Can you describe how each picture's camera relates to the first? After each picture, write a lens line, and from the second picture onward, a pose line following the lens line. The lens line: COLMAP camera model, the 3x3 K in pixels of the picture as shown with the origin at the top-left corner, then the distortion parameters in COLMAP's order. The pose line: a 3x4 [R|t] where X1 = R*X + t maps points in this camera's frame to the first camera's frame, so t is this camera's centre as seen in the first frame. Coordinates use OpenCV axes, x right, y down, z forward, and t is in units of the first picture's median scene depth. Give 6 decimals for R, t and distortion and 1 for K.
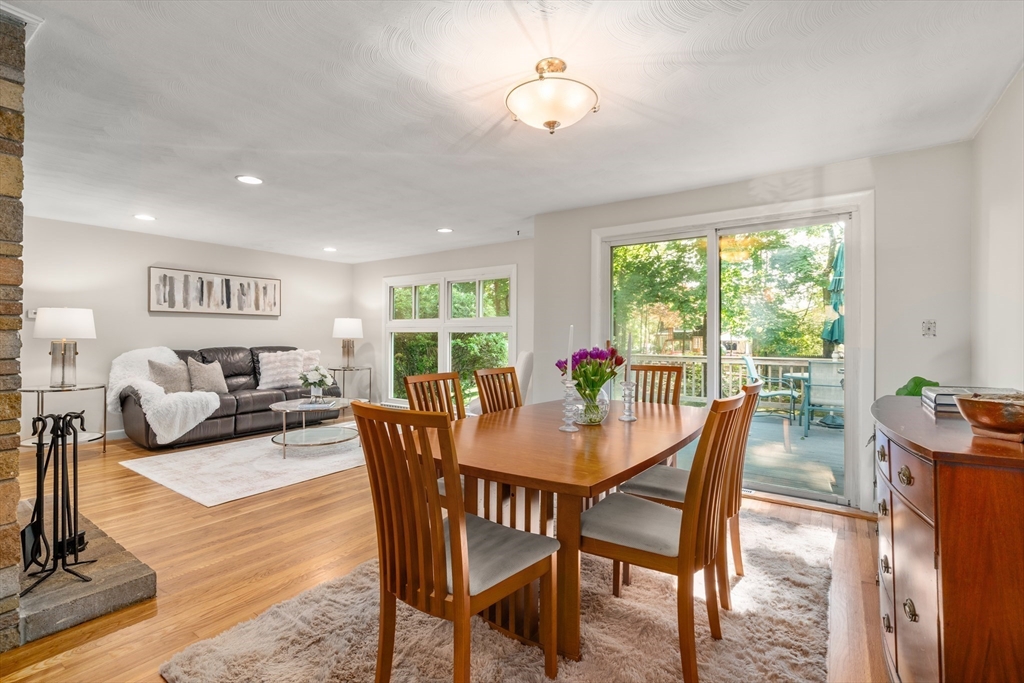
lens RADIAL K [[469.2, 0, 511.2], [0, 469.2, 338.2], [0, 0, 1]] dist [-0.003204, 0.000341]
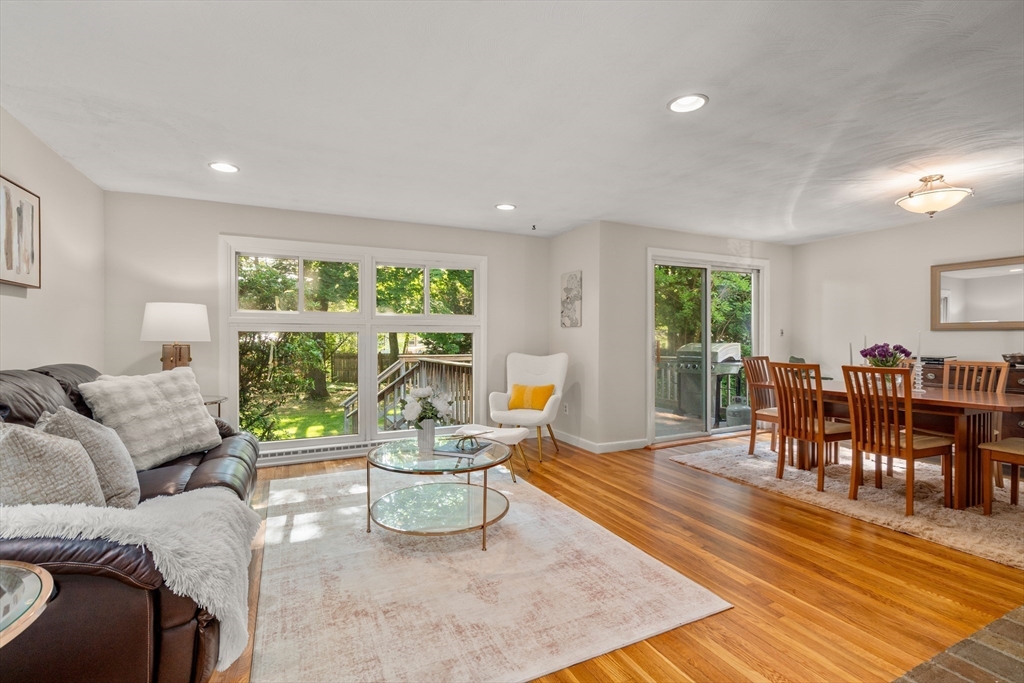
lens RADIAL K [[469.2, 0, 507.0], [0, 469.2, 338.1], [0, 0, 1]] dist [-0.003204, 0.000341]
pose [[0.483315, -0.002429, 0.875443, -0.794940], [0.007493, 0.999971, -0.001362, -0.001876], [-0.875414, 0.007218, 0.483320, 0.565876]]
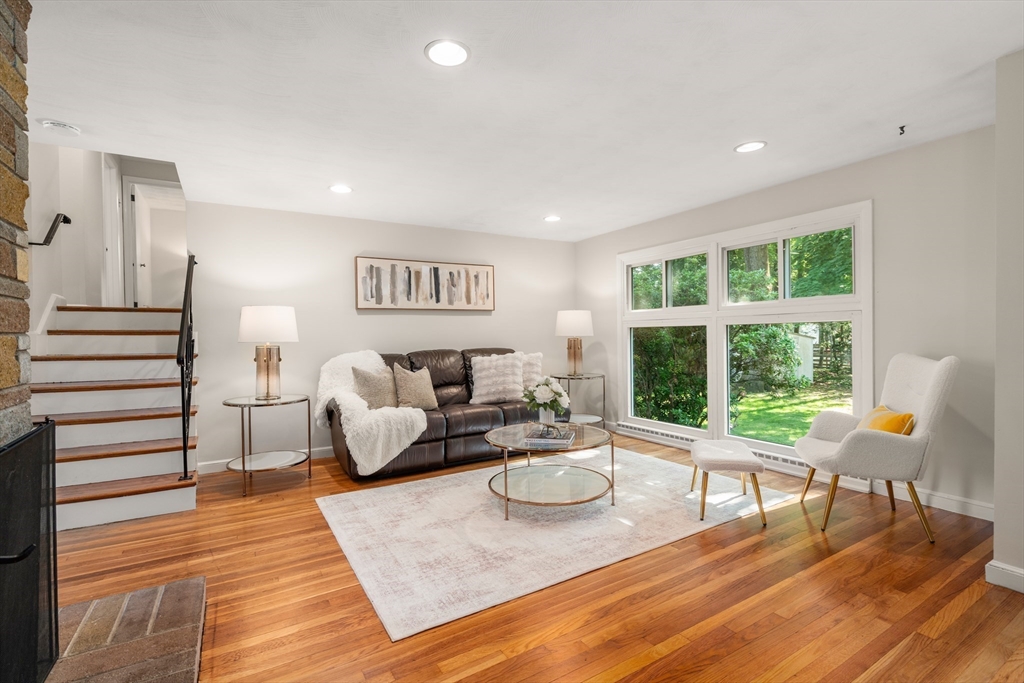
lens RADIAL K [[469.2, 0, 511.5], [0, 469.2, 344.9], [0, 0, 1]] dist [-0.003204, 0.000341]
pose [[0.916097, -0.009962, -0.400833, -0.170460], [0.017678, 0.999723, 0.015557, -0.000070], [0.400567, -0.021338, 0.916019, 0.325506]]
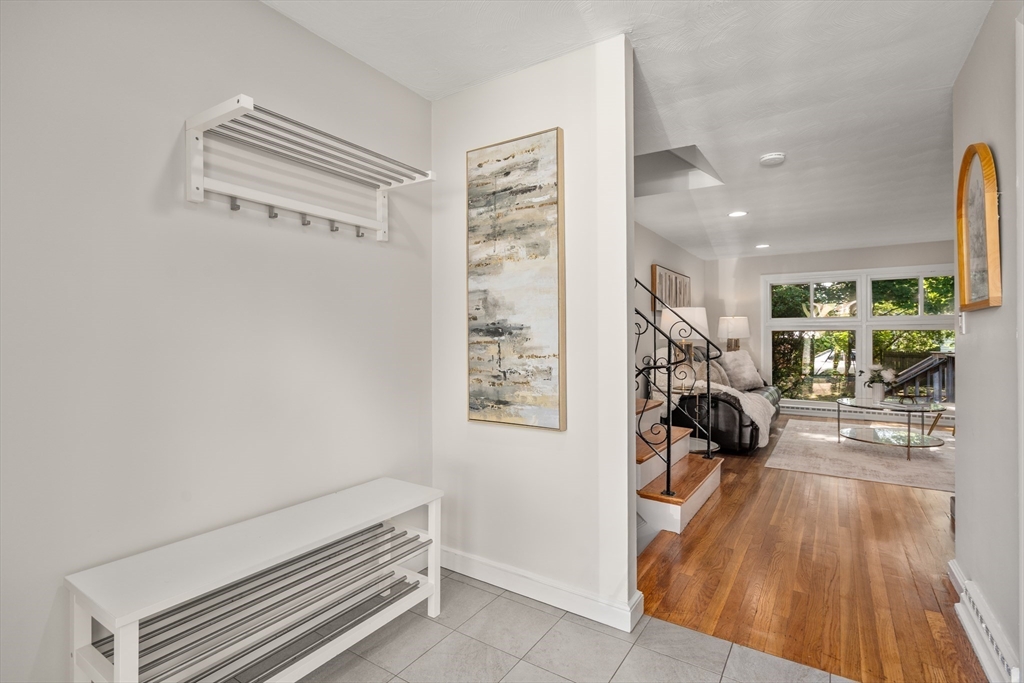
lens RADIAL K [[469.2, 0, 511.2], [0, 469.2, 342.3], [0, 0, 1]] dist [-0.003204, 0.000341]
pose [[0.999720, -0.011345, 0.020757, -1.083180], [0.011311, 0.999934, 0.001773, 0.000862], [-0.020776, -0.001537, 0.999783, 0.040210]]
